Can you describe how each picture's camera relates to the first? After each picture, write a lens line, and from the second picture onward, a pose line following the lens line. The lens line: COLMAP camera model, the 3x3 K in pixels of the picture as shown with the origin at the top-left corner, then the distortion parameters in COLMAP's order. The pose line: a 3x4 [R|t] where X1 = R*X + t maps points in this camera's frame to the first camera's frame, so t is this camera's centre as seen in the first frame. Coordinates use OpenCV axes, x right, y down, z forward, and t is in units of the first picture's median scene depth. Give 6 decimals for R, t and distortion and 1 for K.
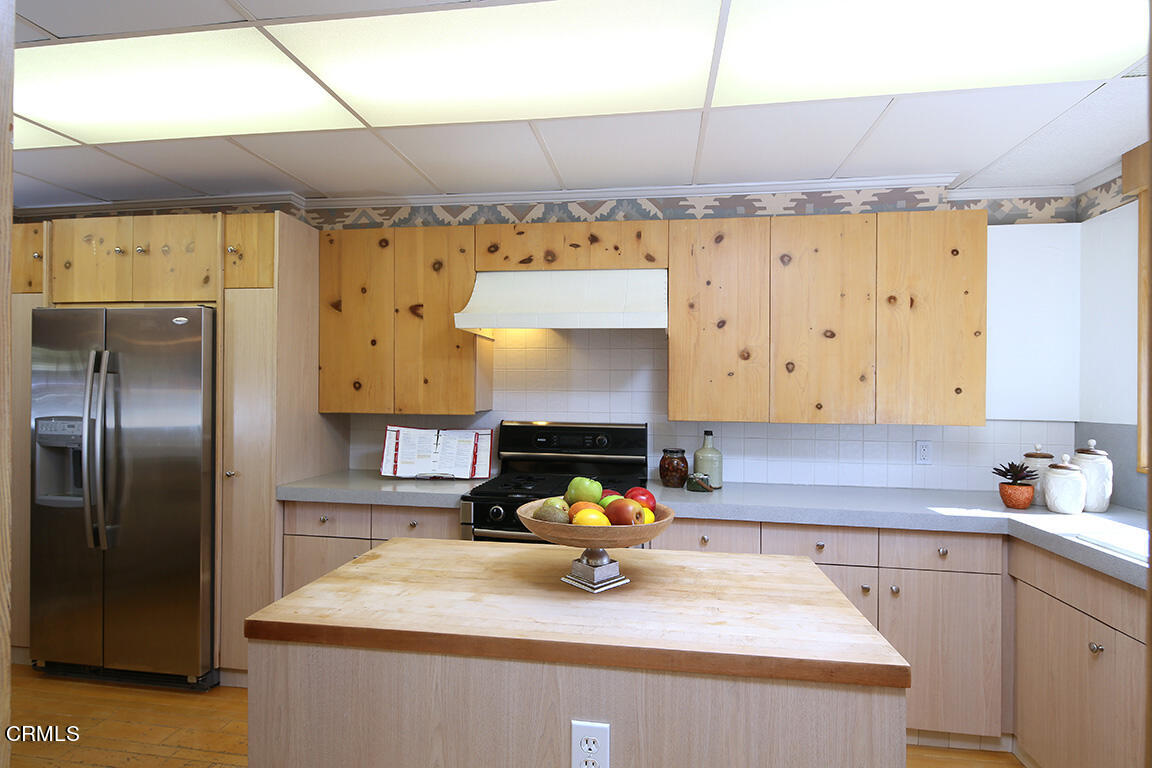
lens RADIAL K [[561.8, 0, 574.0], [0, 561.8, 385.9], [0, 0, 1]] dist [-0.004800, -0.004547]
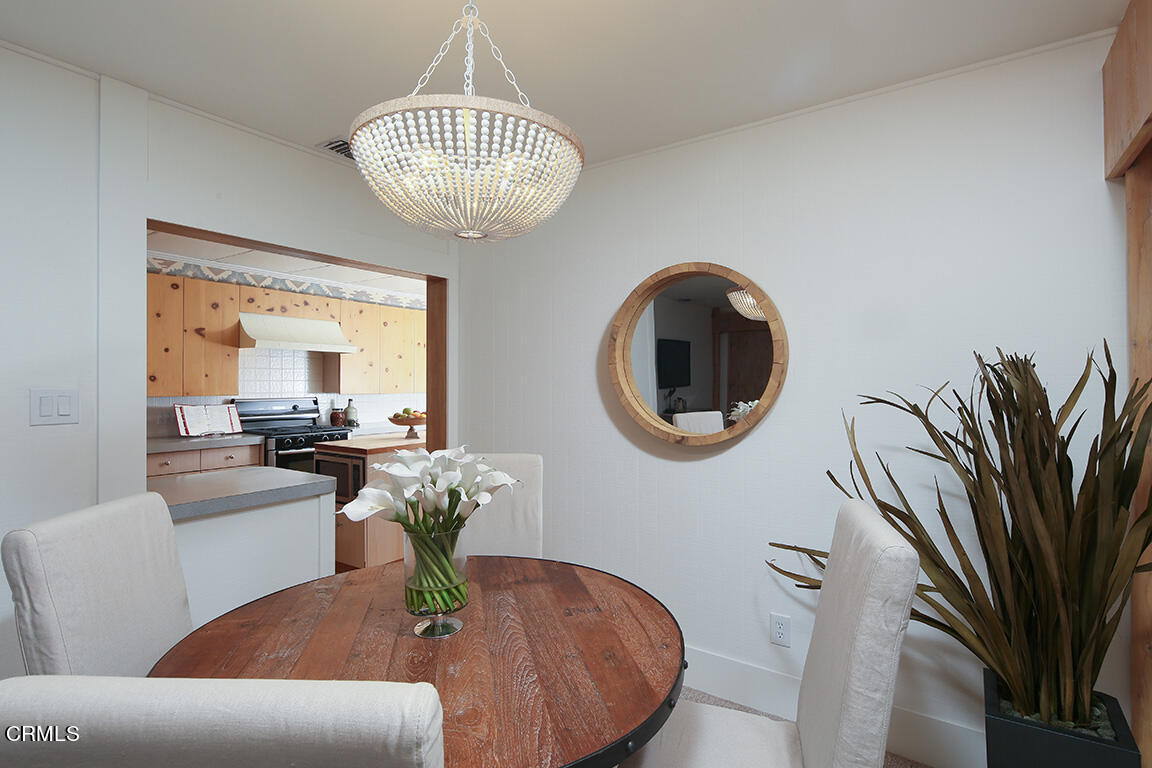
lens RADIAL K [[561.8, 0, 574.6], [0, 561.8, 381.0], [0, 0, 1]] dist [-0.004800, -0.004547]
pose [[0.438356, -0.006591, 0.898777, -1.265729], [0.006765, 0.999969, 0.004033, 0.008303], [-0.898776, 0.004313, 0.438387, -0.675552]]
